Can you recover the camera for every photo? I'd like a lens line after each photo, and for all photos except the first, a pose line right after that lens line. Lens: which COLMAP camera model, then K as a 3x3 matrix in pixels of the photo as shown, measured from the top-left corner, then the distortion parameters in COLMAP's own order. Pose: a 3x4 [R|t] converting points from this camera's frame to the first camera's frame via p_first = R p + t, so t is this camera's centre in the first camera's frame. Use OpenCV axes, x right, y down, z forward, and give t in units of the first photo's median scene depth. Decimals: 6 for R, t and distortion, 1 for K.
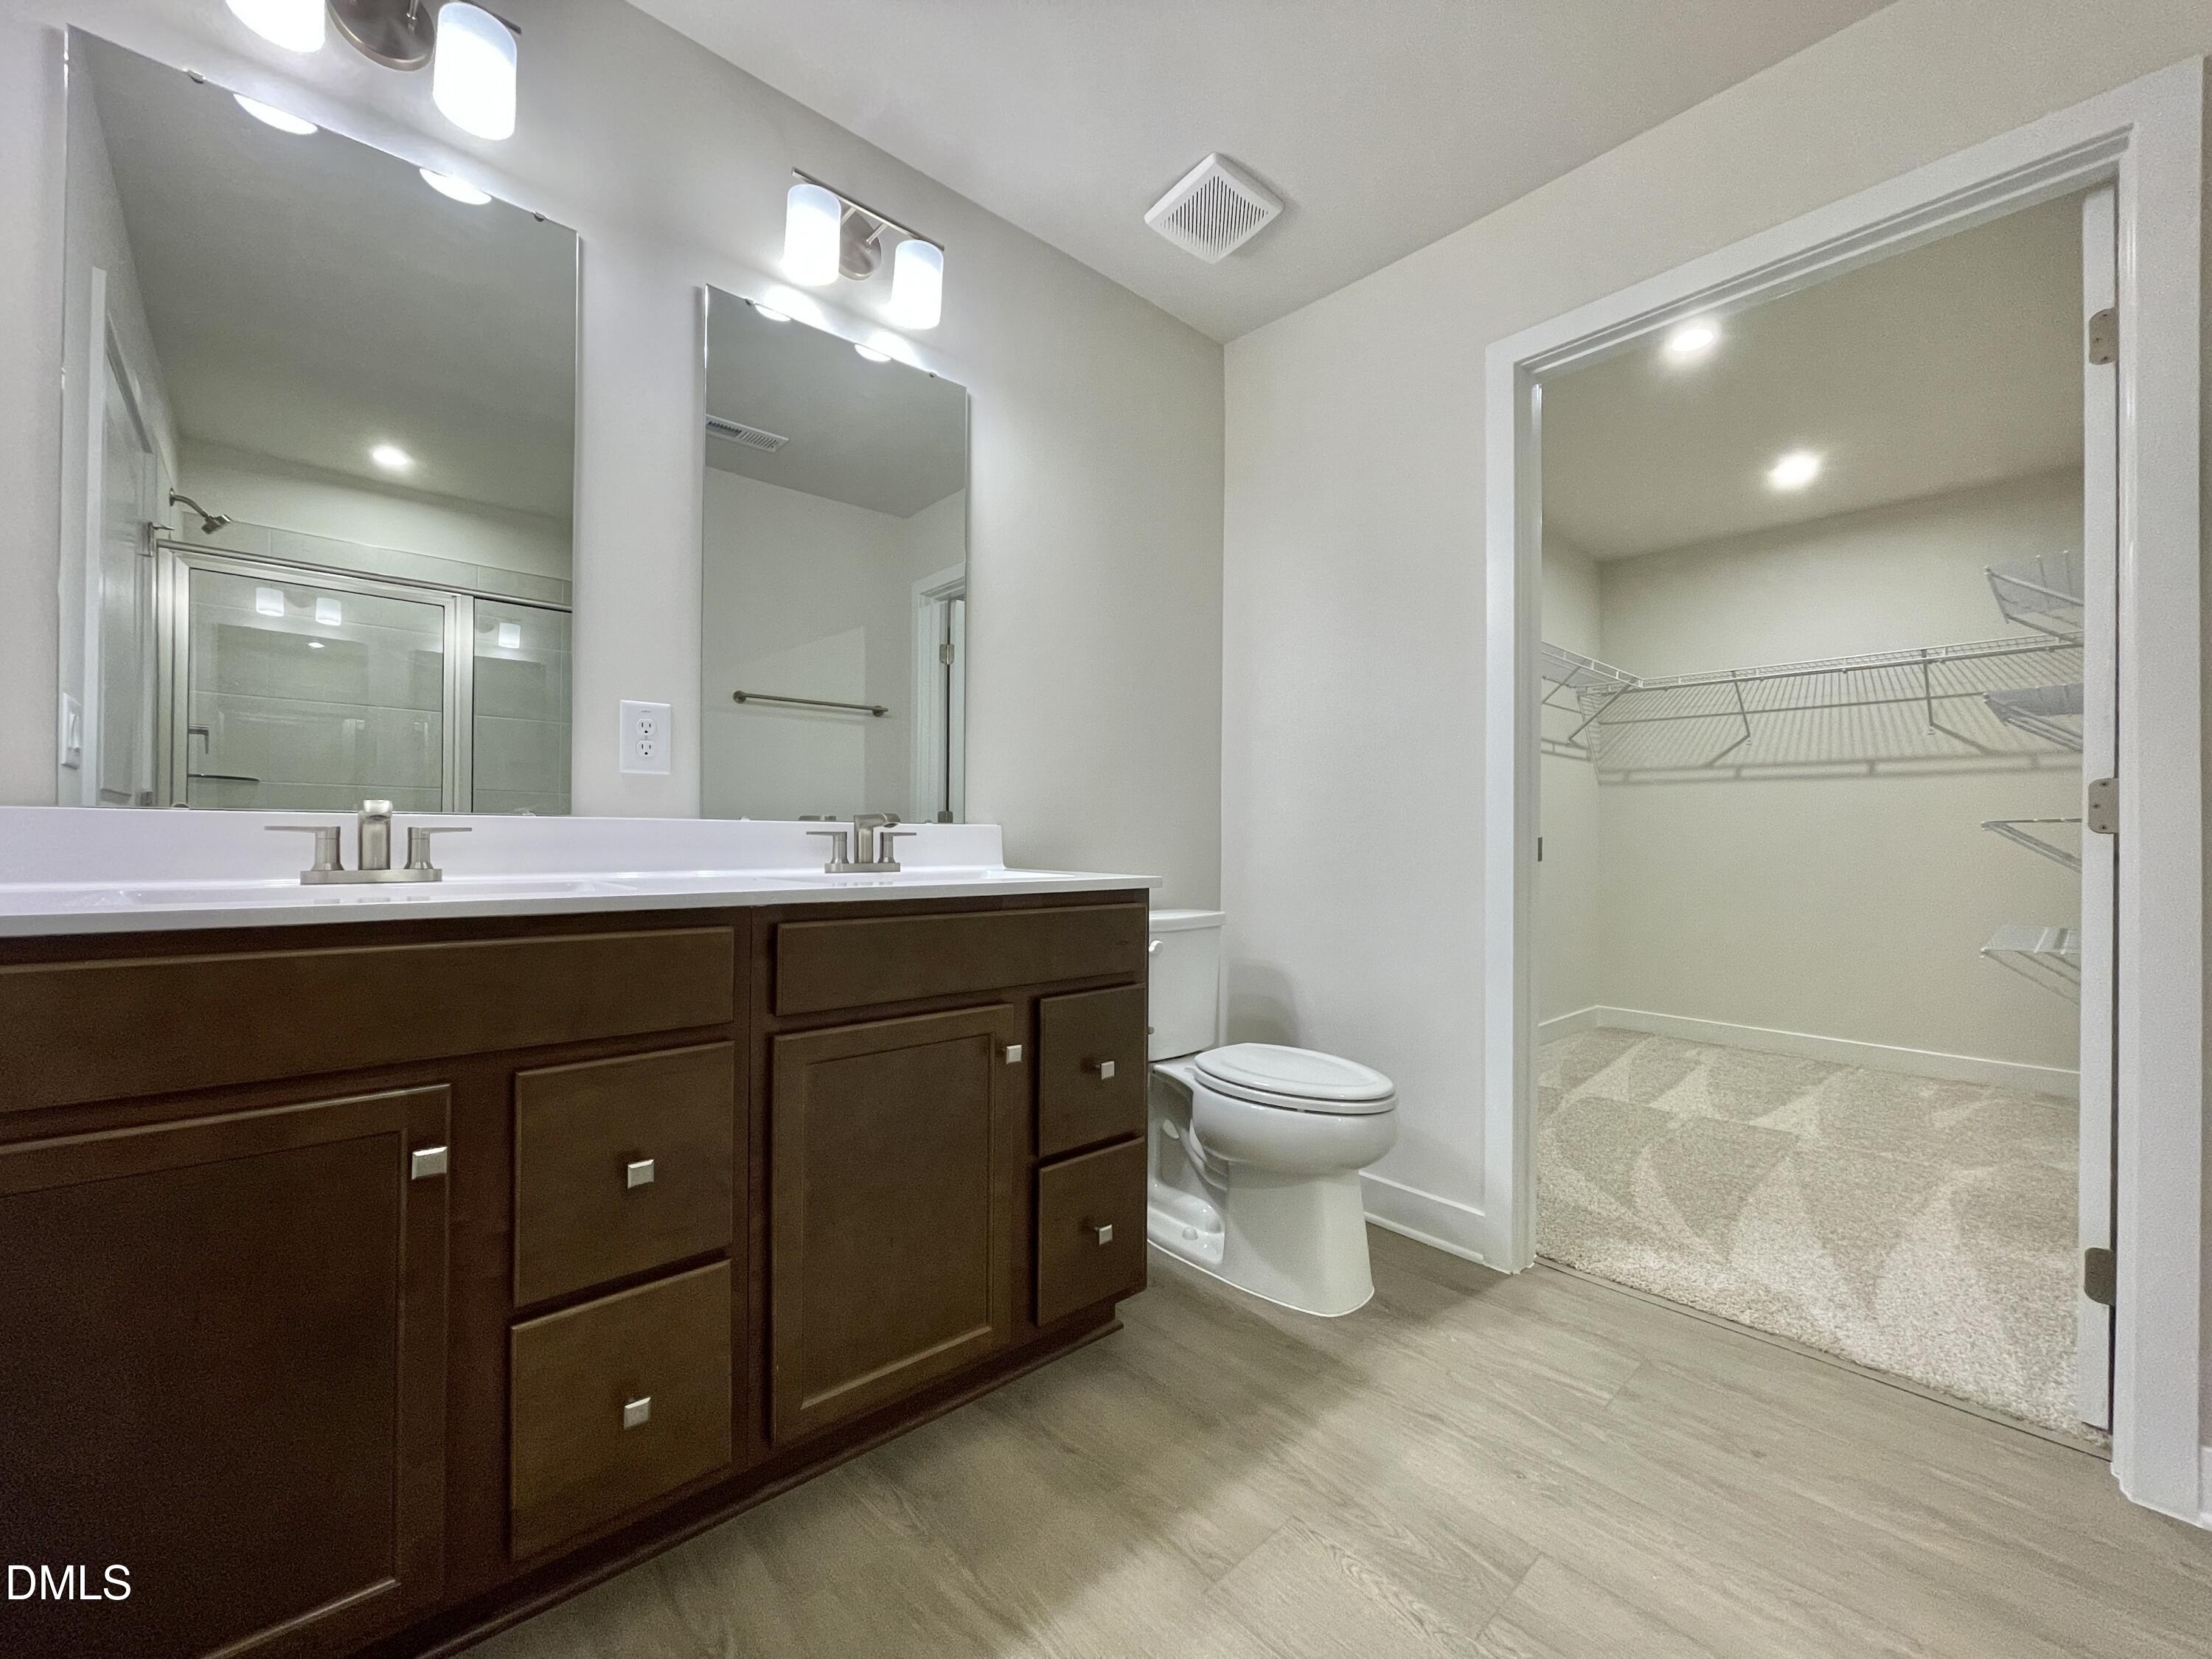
lens RADIAL K [[886.7, 0, 1101.7], [0, 886.7, 836.0], [0, 0, 1]] dist [0.000777, 0.000017]
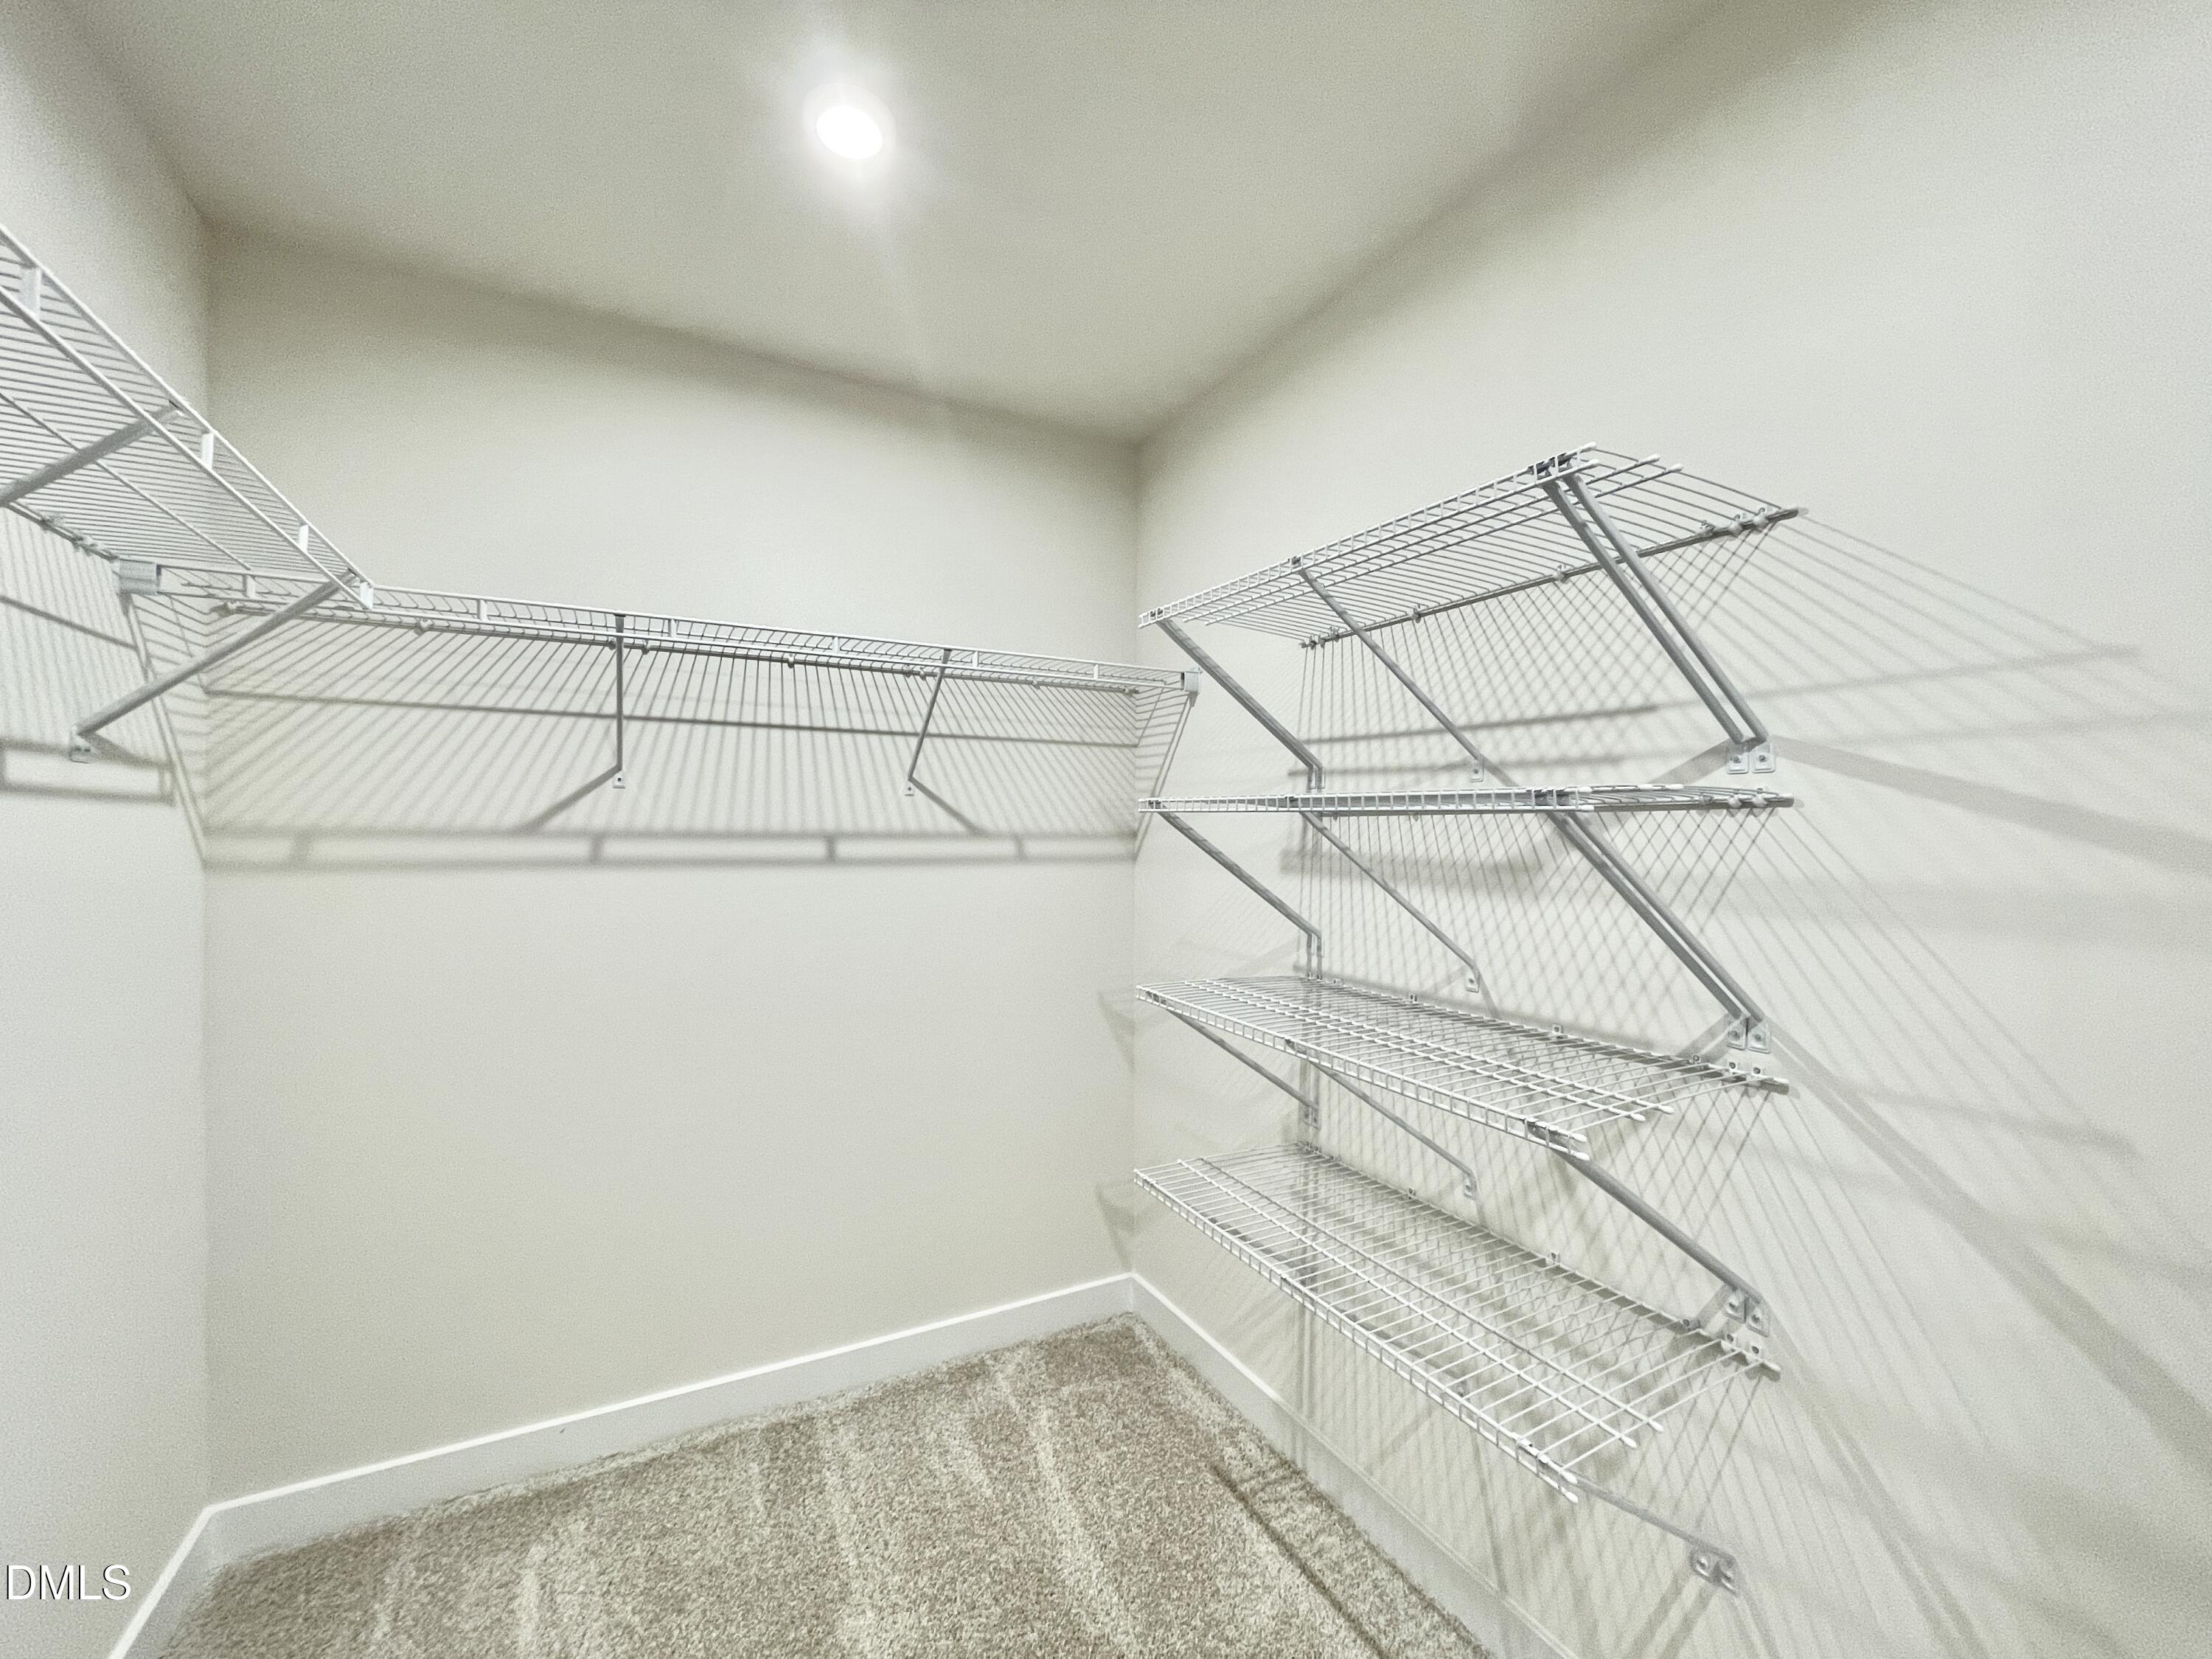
lens RADIAL K [[886.7, 0, 1107.6], [0, 886.7, 838.2], [0, 0, 1]] dist [0.000777, 0.000017]
pose [[0.225025, -0.010578, 0.974296, 0.367932], [-0.001787, 0.999935, 0.011269, -0.088793], [-0.974351, -0.004277, 0.224992, 0.701402]]
